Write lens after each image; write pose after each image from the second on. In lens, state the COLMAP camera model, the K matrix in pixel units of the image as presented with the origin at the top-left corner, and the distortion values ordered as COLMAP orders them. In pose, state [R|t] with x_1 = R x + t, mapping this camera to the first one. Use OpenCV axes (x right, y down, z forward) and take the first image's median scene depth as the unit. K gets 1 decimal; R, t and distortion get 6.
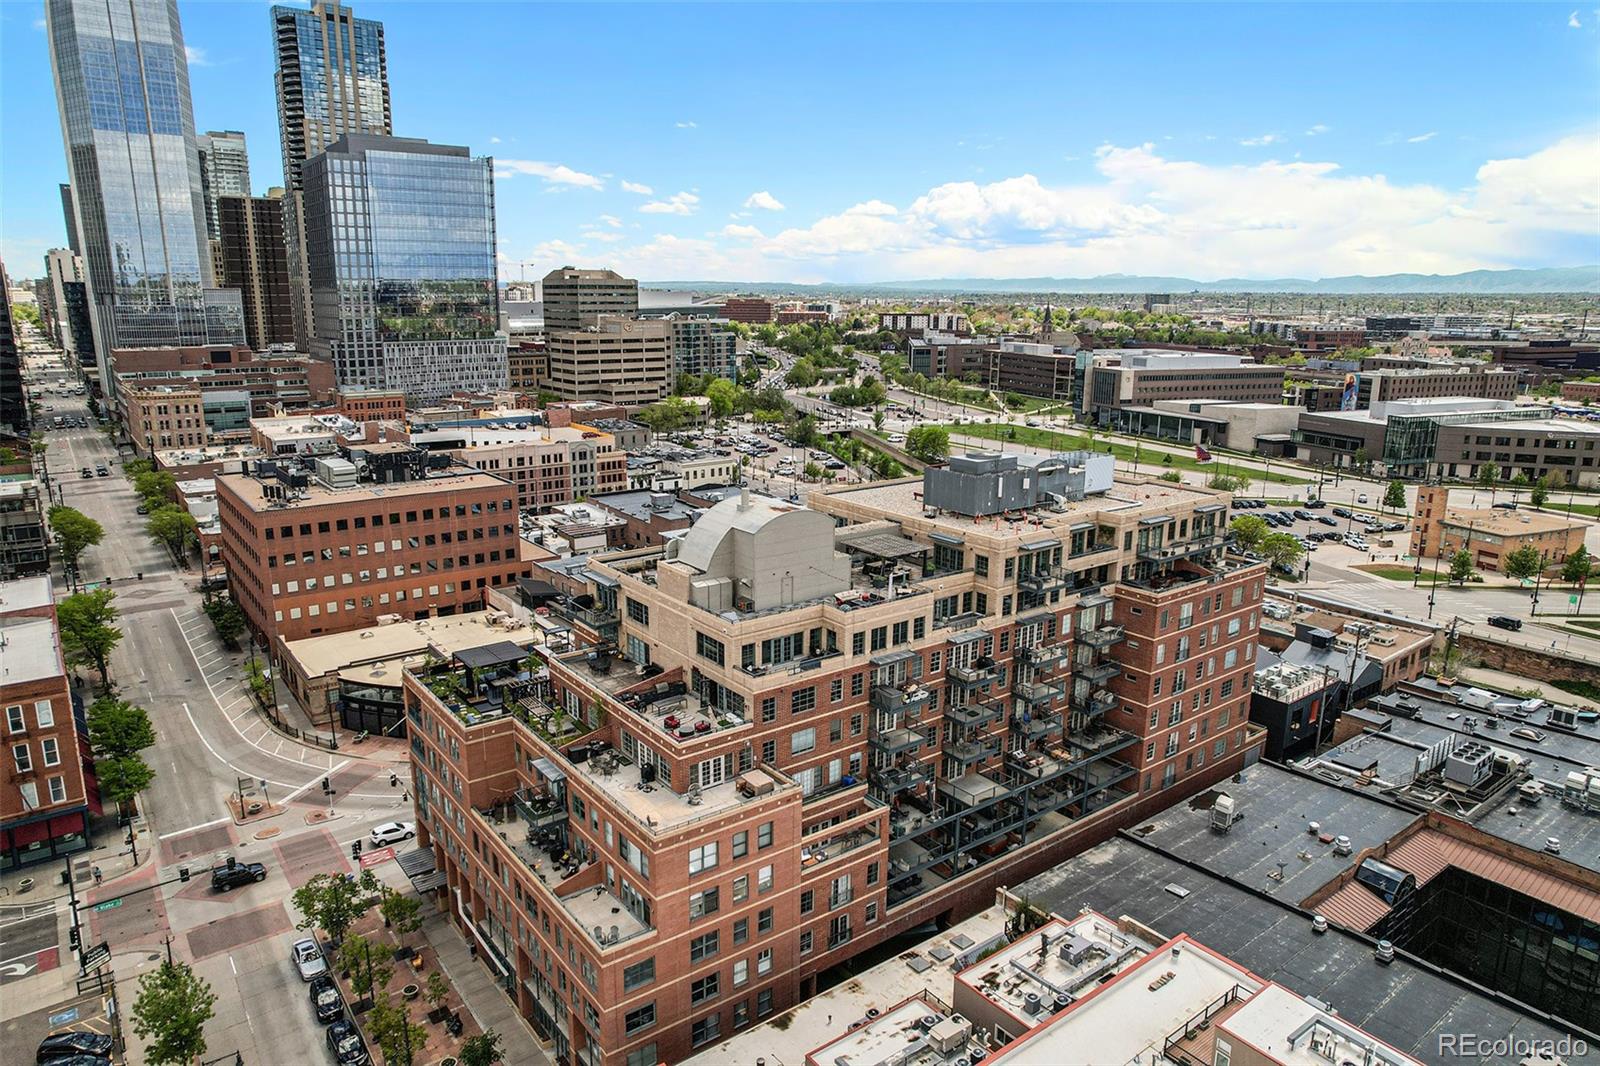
lens RADIAL K [[1017.0, 0, 797.4], [0, 1017.0, 534.8], [0, 0, 1]] dist [-0.046054, 0.041785]
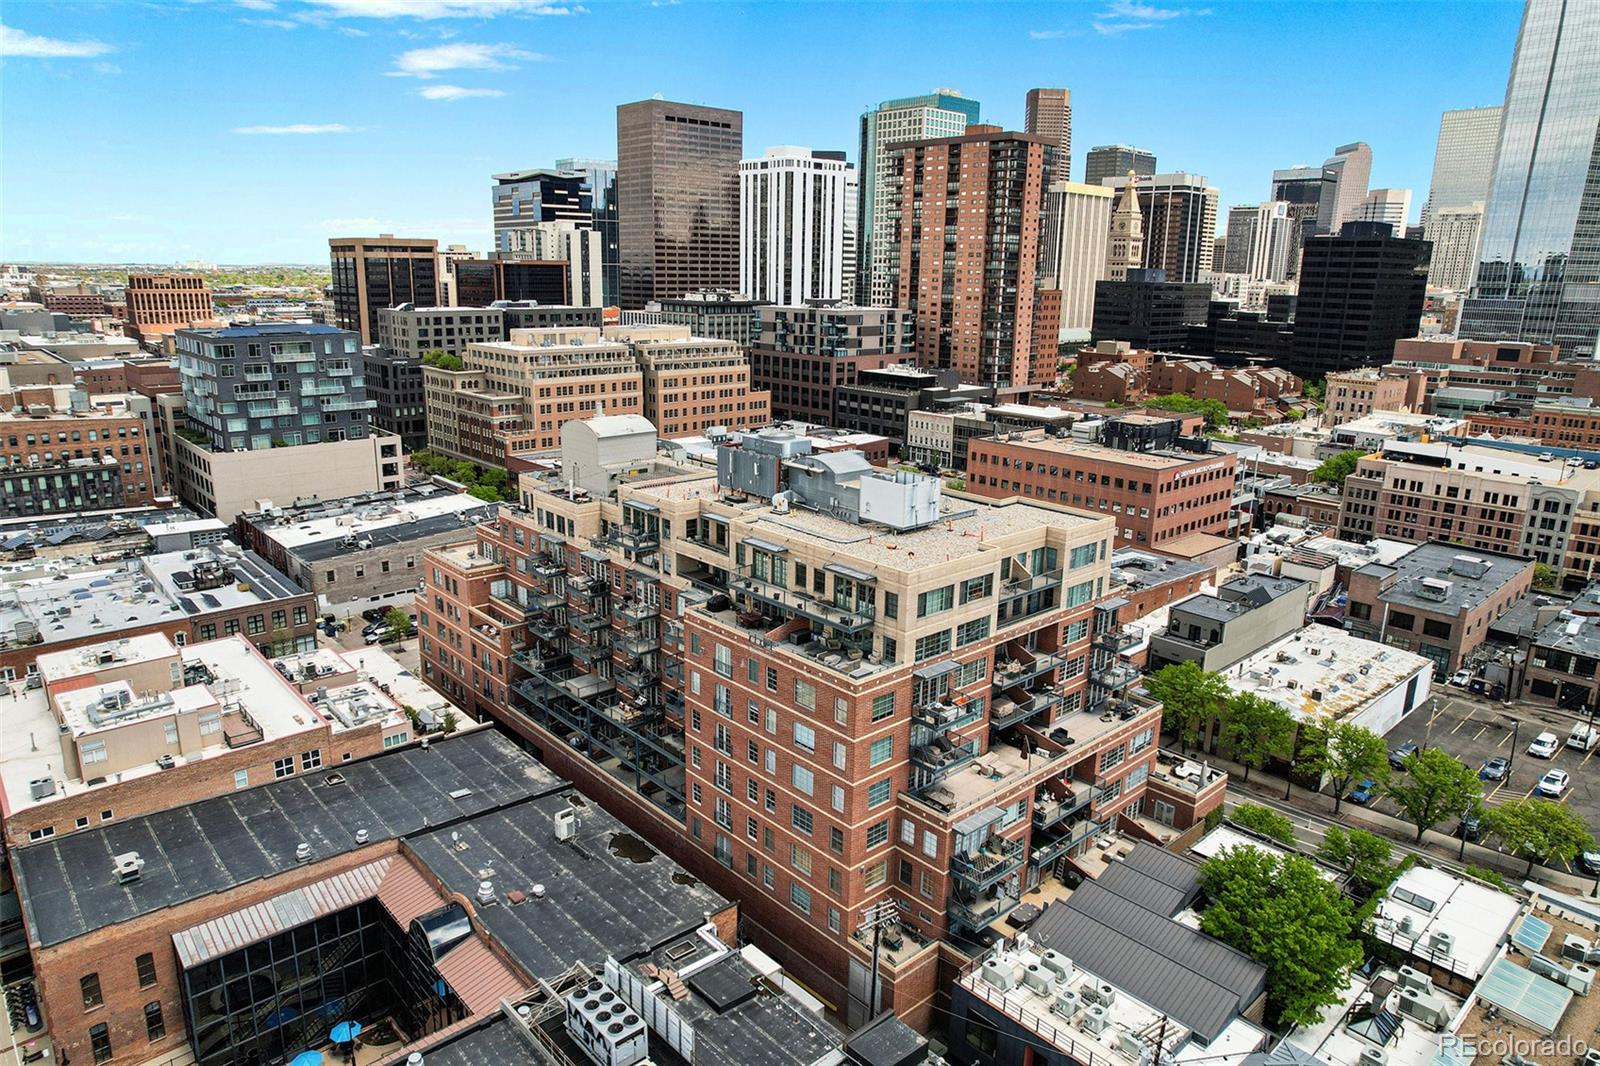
lens RADIAL K [[1017.0, 0, 798.2], [0, 1017.0, 536.9], [0, 0, 1]] dist [-0.046054, 0.041785]
pose [[0.086903, 0.248458, -0.964736, 1.083809], [-0.247493, 0.943425, 0.220675, -0.196296], [0.964985, 0.219588, 0.143478, 0.864624]]
